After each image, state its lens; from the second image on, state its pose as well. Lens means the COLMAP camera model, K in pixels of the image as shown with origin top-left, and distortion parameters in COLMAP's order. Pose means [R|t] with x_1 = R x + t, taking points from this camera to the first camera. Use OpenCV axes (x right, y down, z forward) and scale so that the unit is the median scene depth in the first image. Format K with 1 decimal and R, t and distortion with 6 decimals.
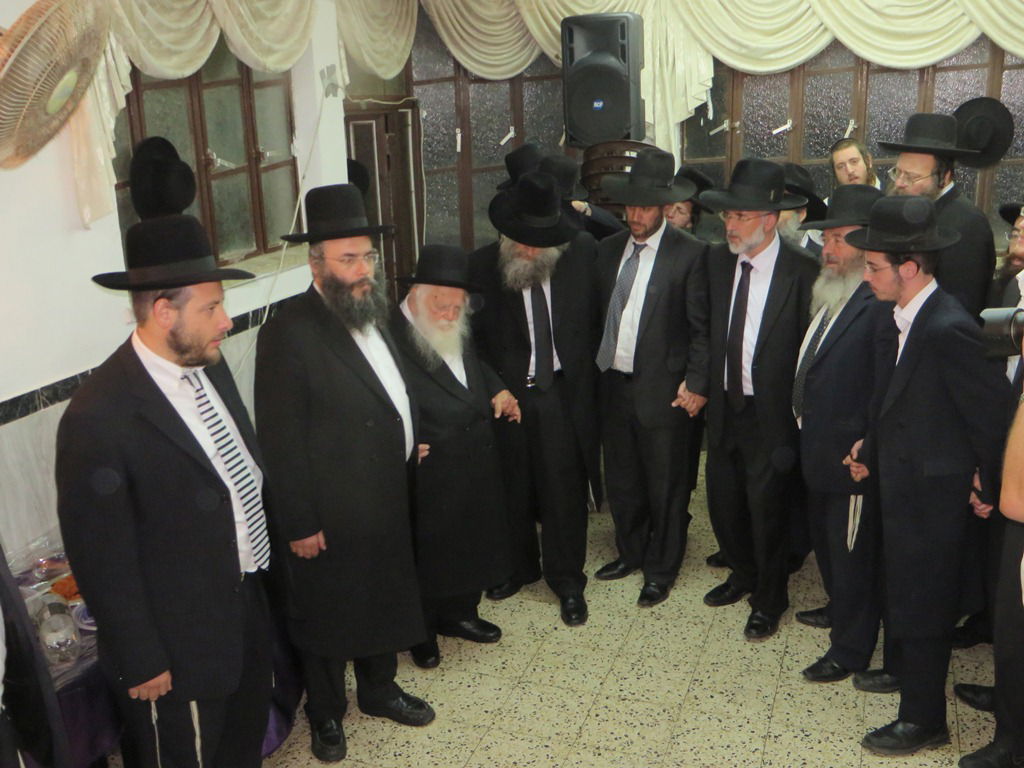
lens RADIAL K [[1037.0, 0, 512.0], [0, 1037.0, 384.0], [0, 0, 1]] dist [-0.009062, -0.025526]
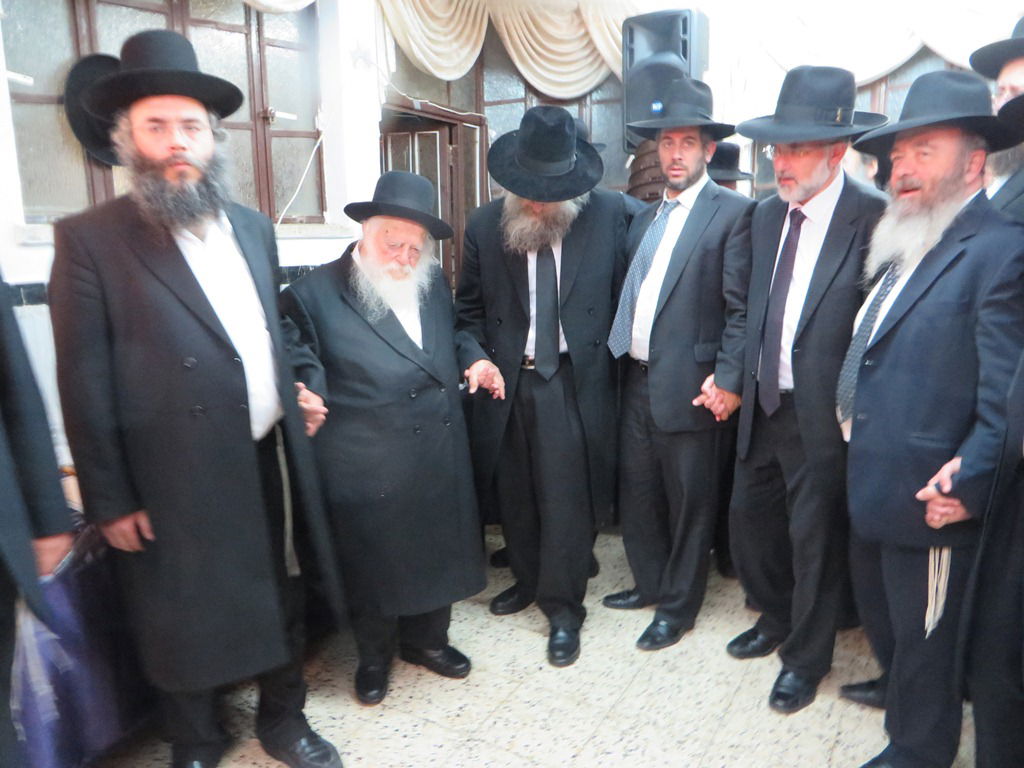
lens RADIAL K [[768.9, 0, 516.8], [0, 768.9, 379.9], [0, 0, 1]] dist [0.000956, 0.001148]
pose [[0.984790, 0.054709, -0.164909, 0.110617], [-0.068107, 0.994724, -0.076712, 0.058395], [0.159842, 0.086776, 0.983321, 0.384342]]
